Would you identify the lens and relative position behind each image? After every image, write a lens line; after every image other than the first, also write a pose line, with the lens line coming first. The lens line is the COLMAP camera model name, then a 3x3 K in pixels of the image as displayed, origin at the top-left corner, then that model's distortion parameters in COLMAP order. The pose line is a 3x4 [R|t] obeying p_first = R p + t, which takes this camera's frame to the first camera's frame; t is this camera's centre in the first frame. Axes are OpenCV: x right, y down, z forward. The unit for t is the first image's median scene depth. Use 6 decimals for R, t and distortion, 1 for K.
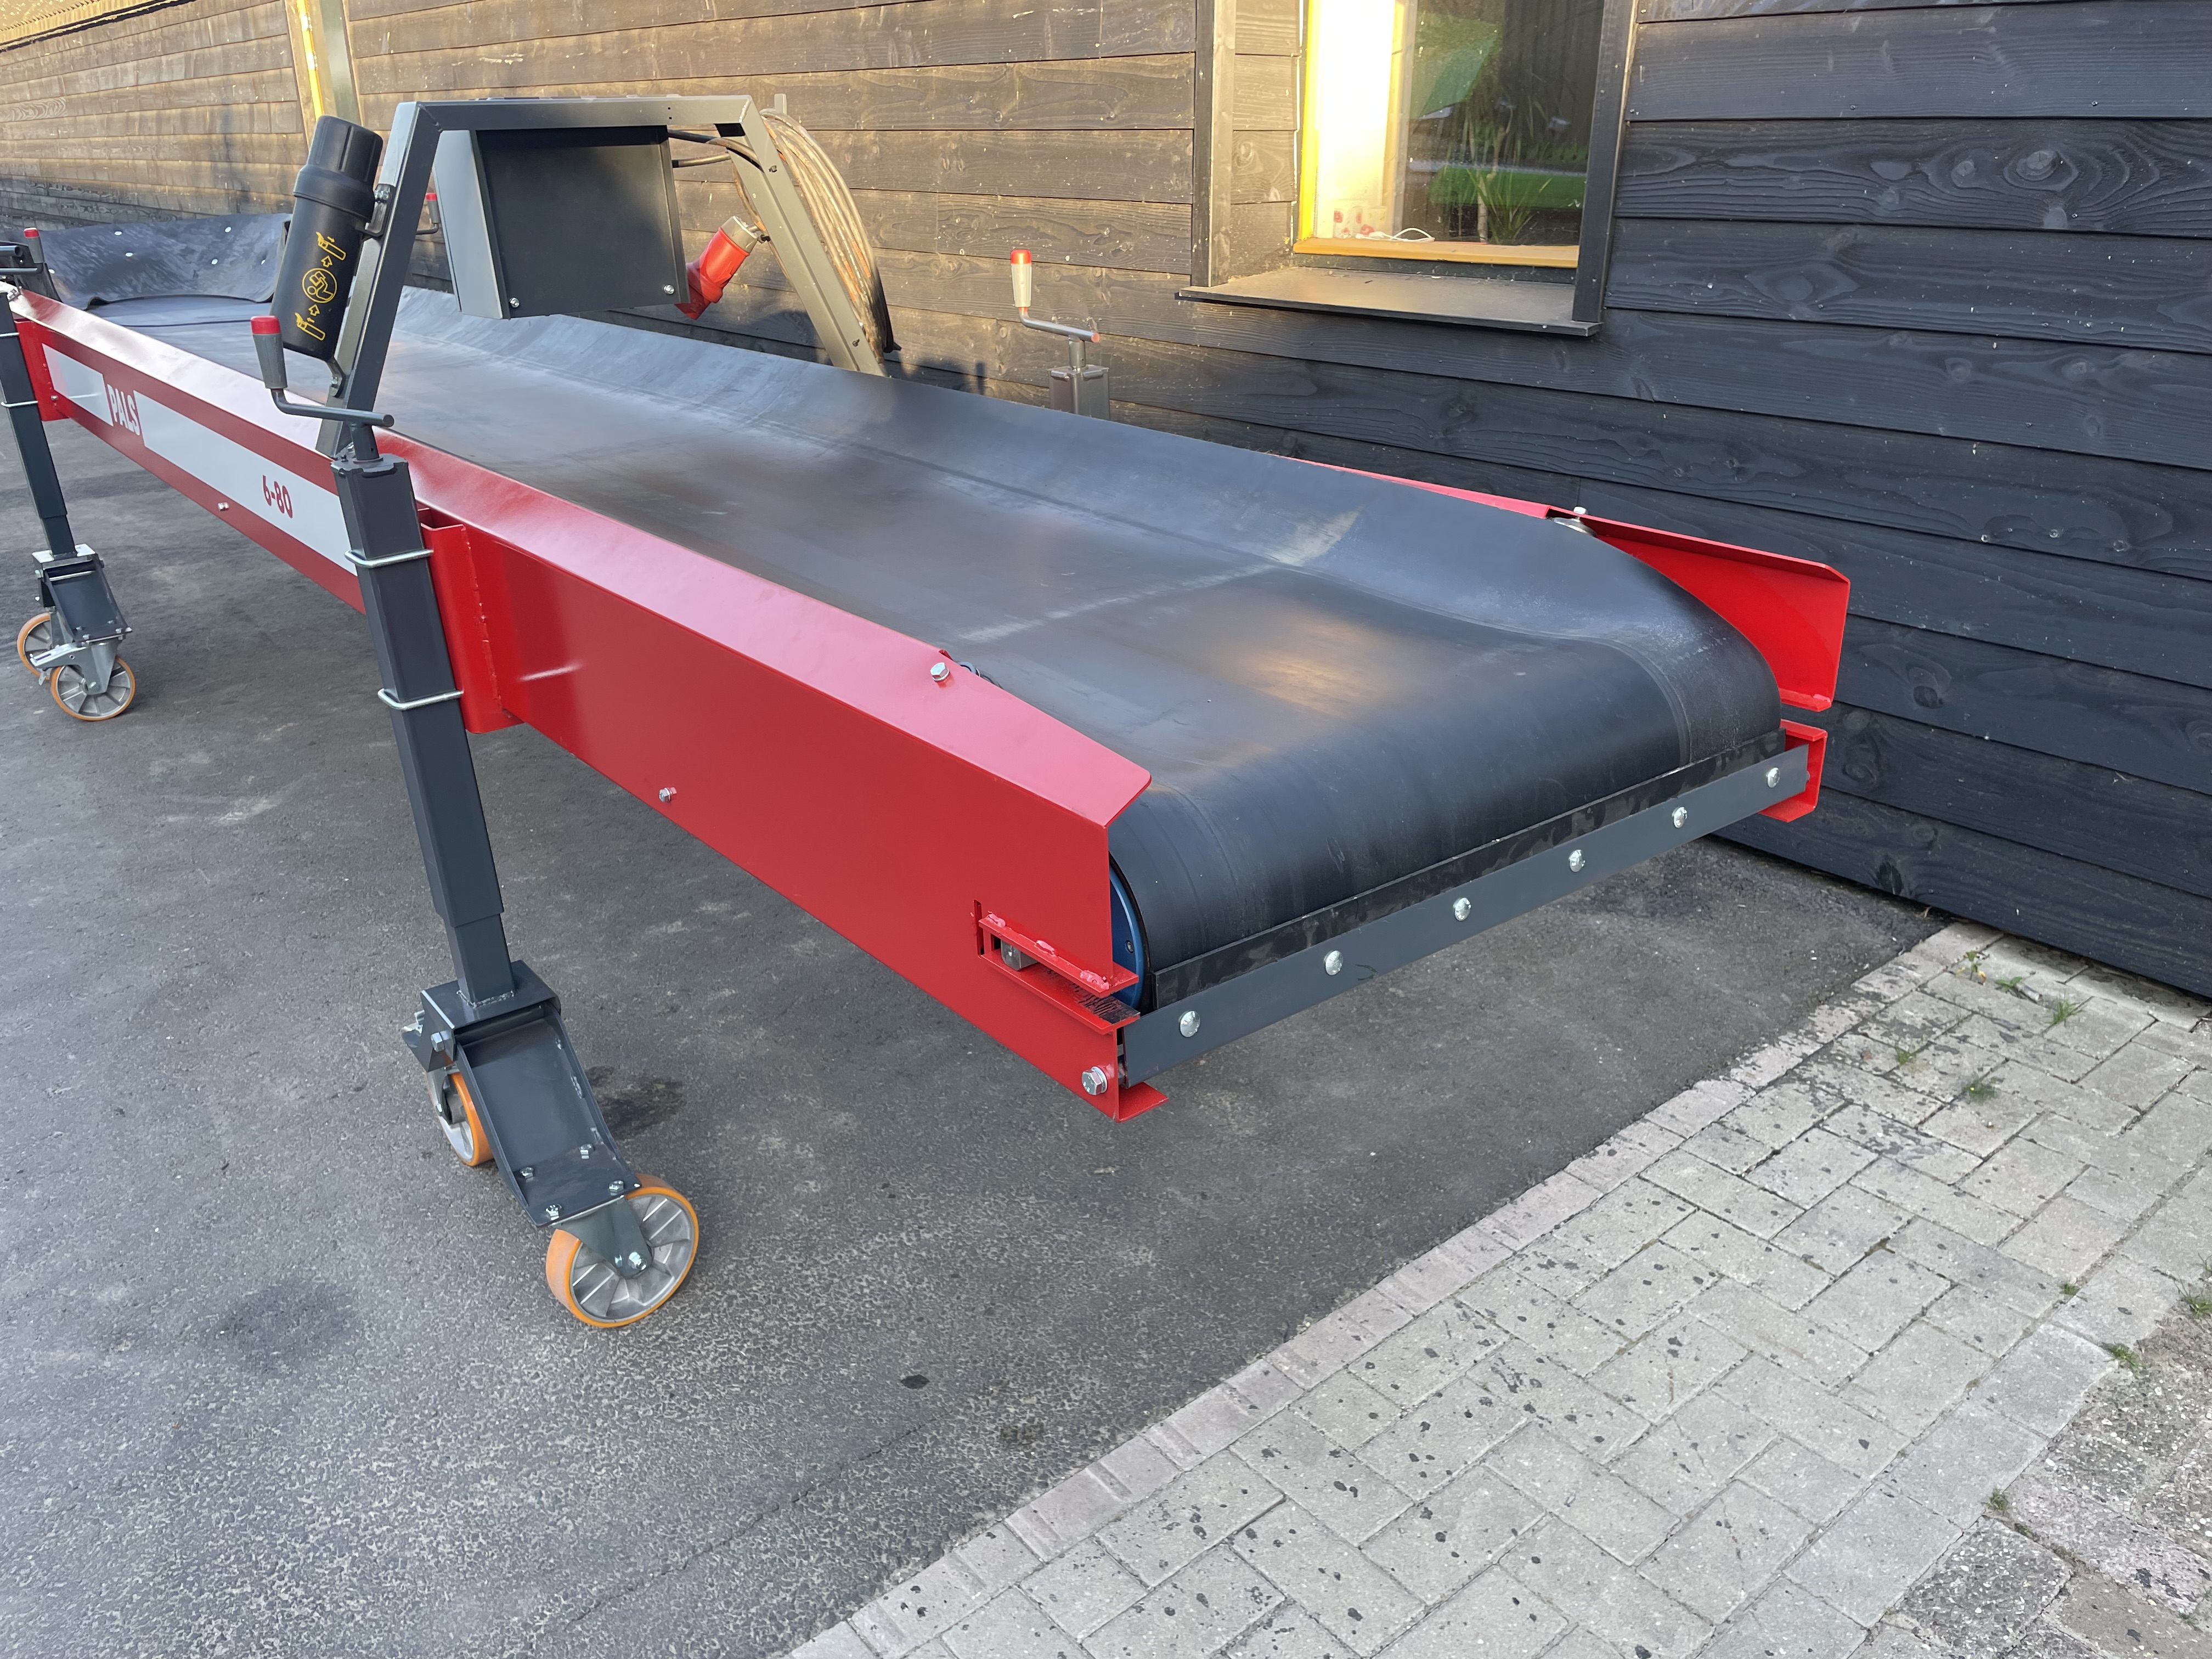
lens RADIAL K [[1680.3, 0, 1095.9], [0, 1680.3, 820.3], [0, 0, 1]] dist [0.092242, -0.119890]
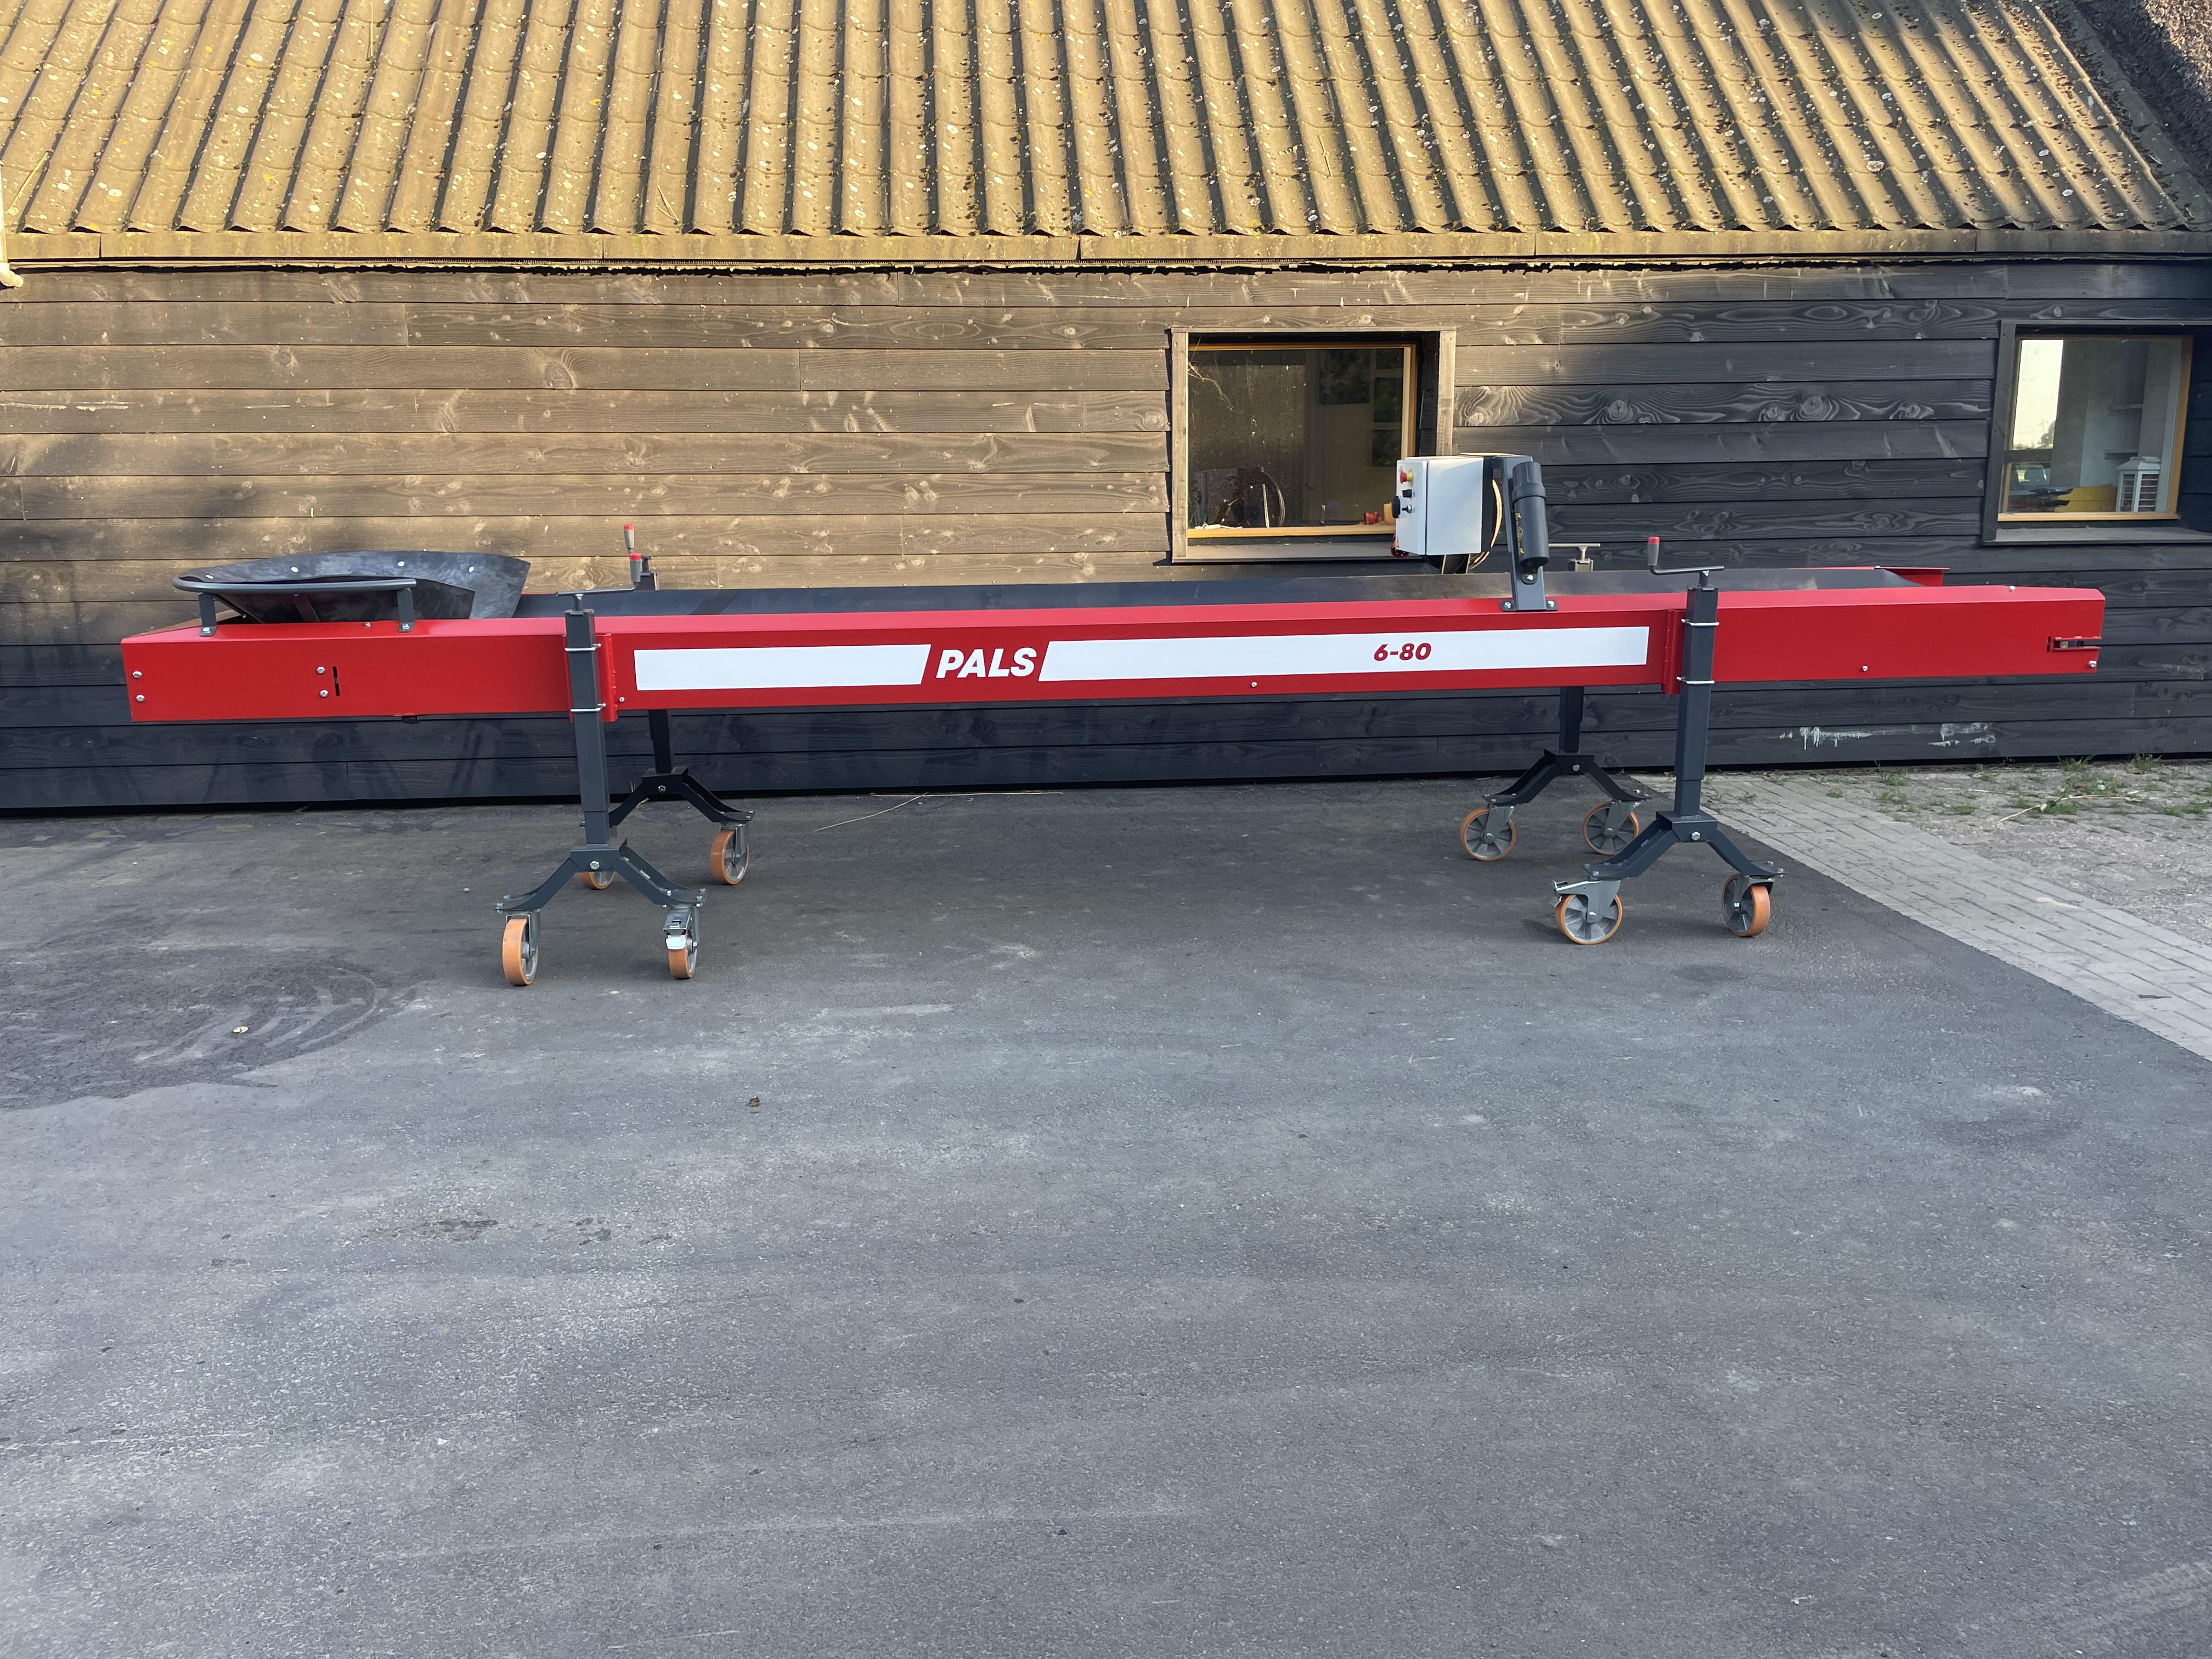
lens RADIAL K [[1680.3, 0, 1084.5], [0, 1680.3, 796.6], [0, 0, 1]] dist [0.092242, -0.119890]
pose [[0.560251, -0.156503, 0.813404, -0.562501], [0.317221, 0.947662, -0.036159, -0.020677], [-0.765173, 0.278287, 0.580575, 0.058446]]
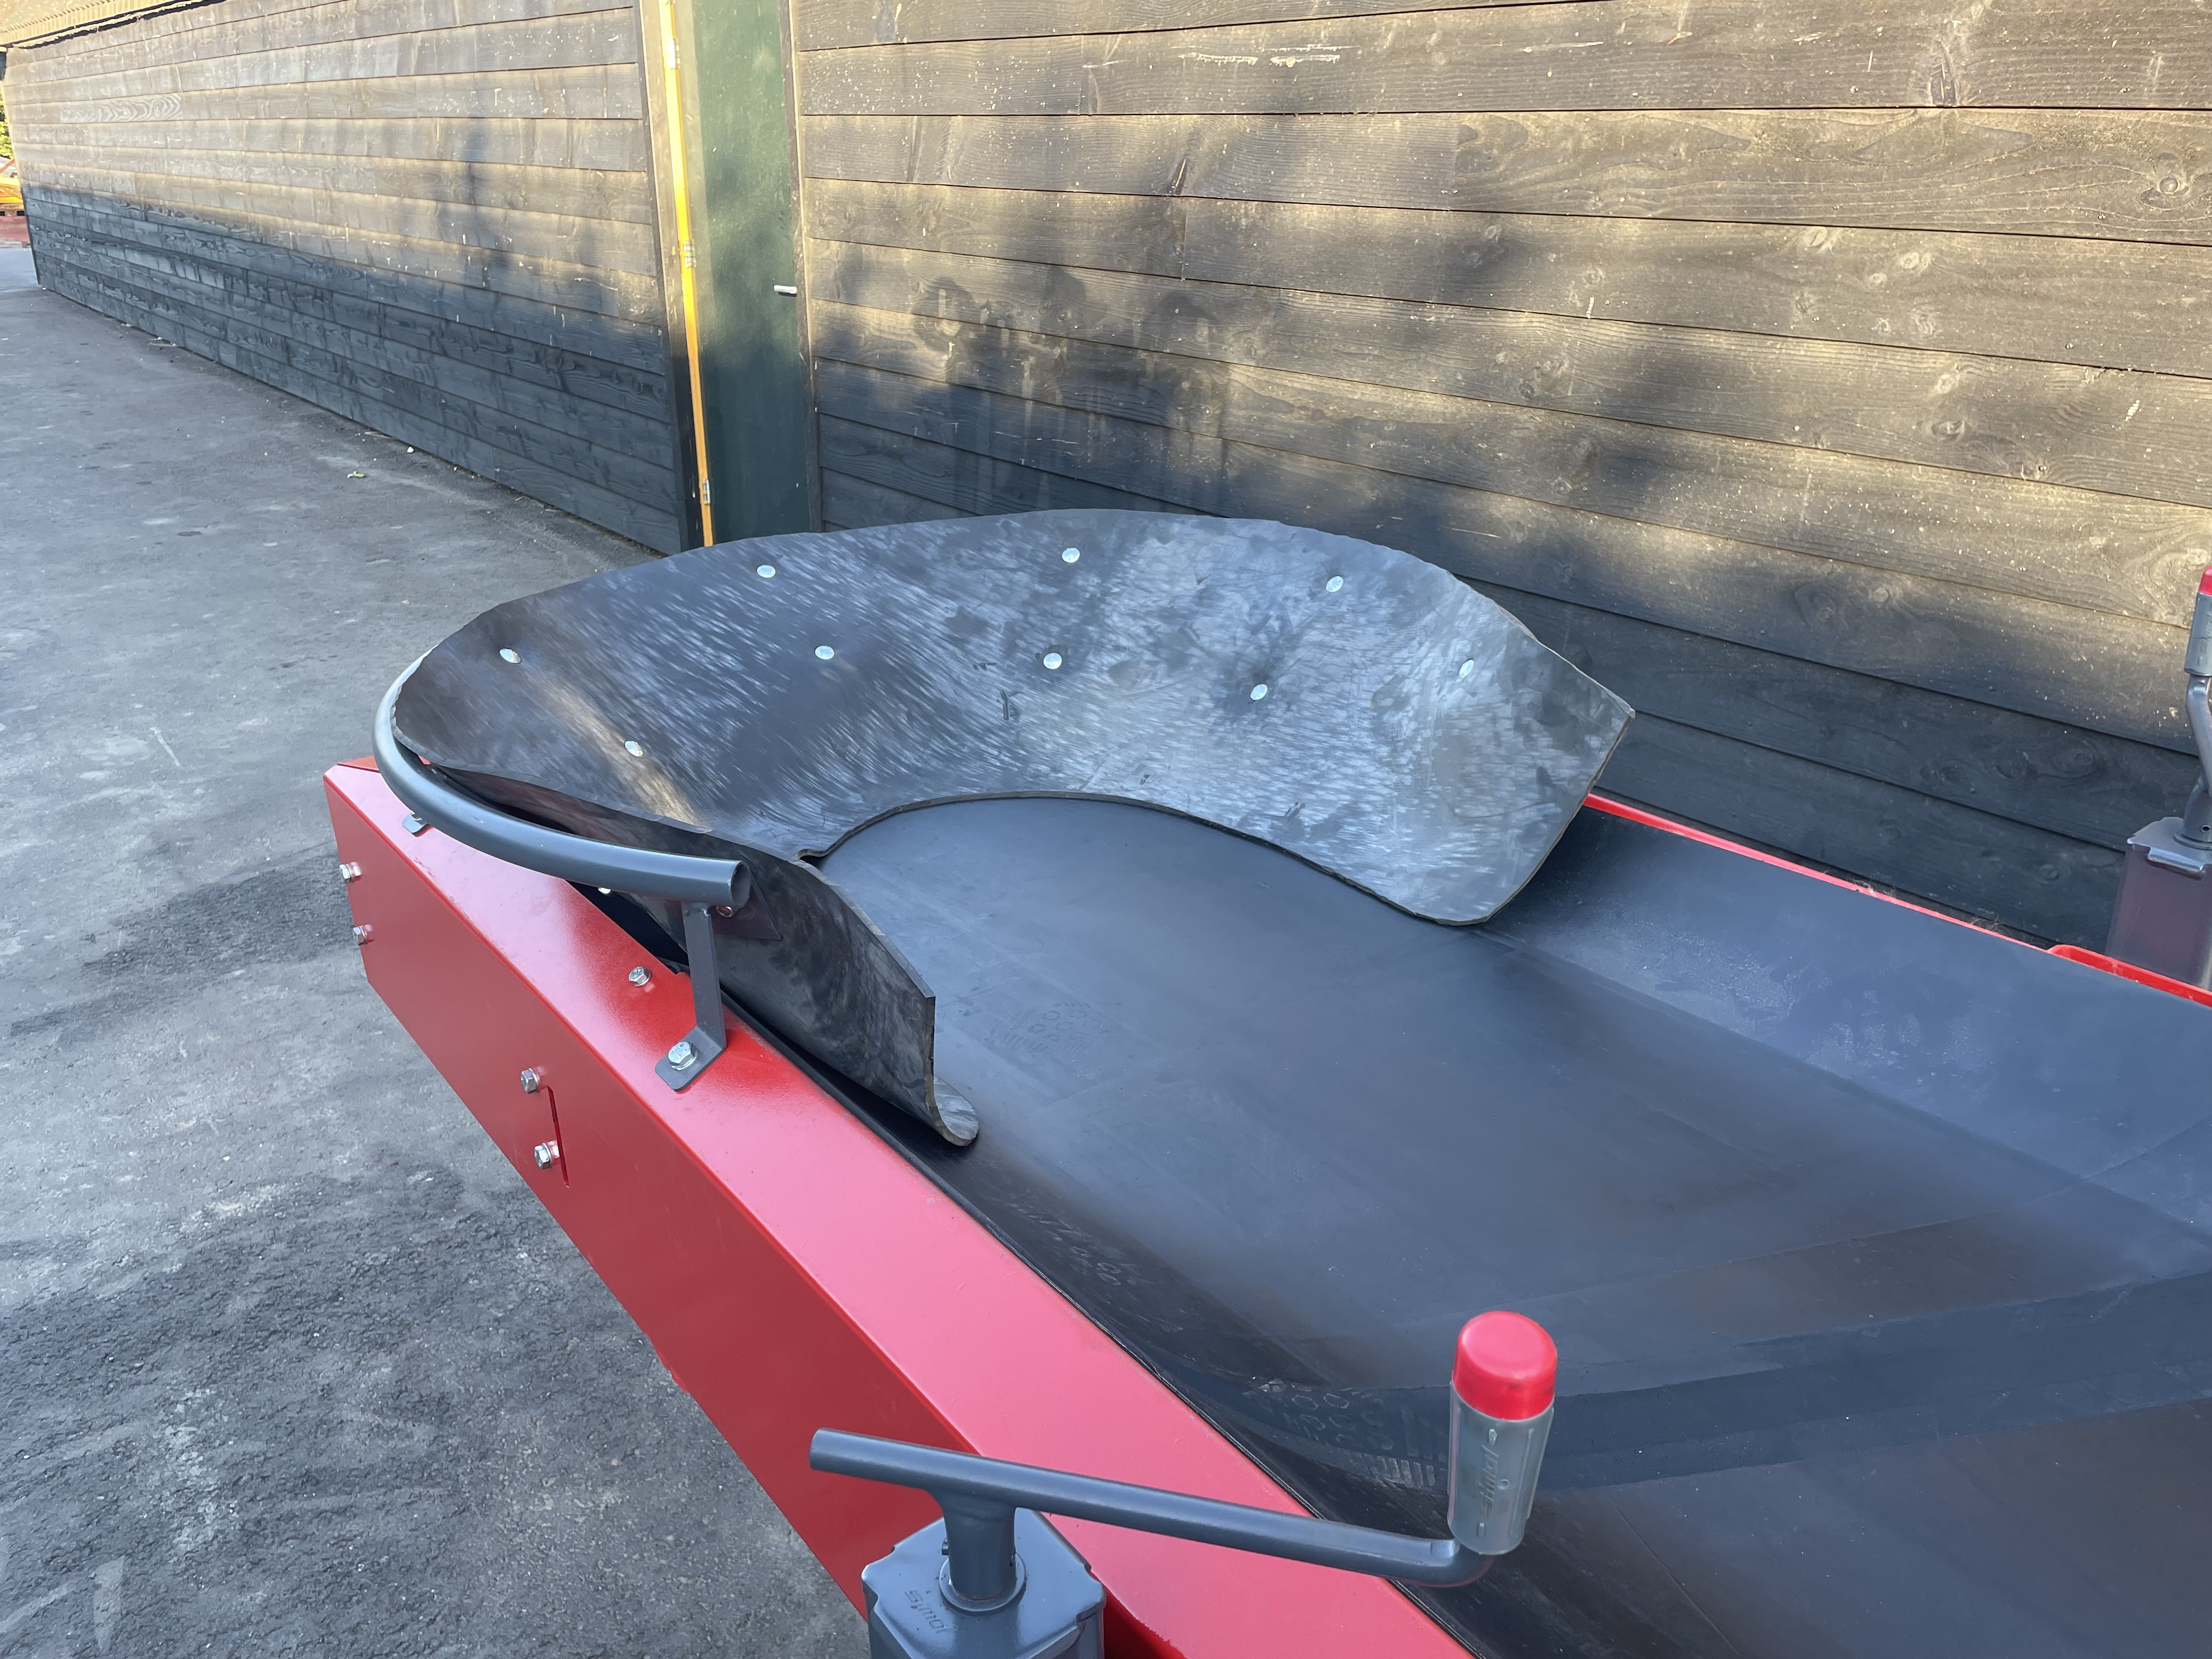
lens RADIAL K [[1680.3, 0, 1108.7], [0, 1680.3, 825.1], [0, 0, 1]] dist [0.092242, -0.119890]
pose [[0.999816, 0.018906, -0.003280, -0.259861], [-0.018910, 0.999821, -0.001090, -0.152298], [0.003258, 0.001152, 0.999994, 0.348199]]
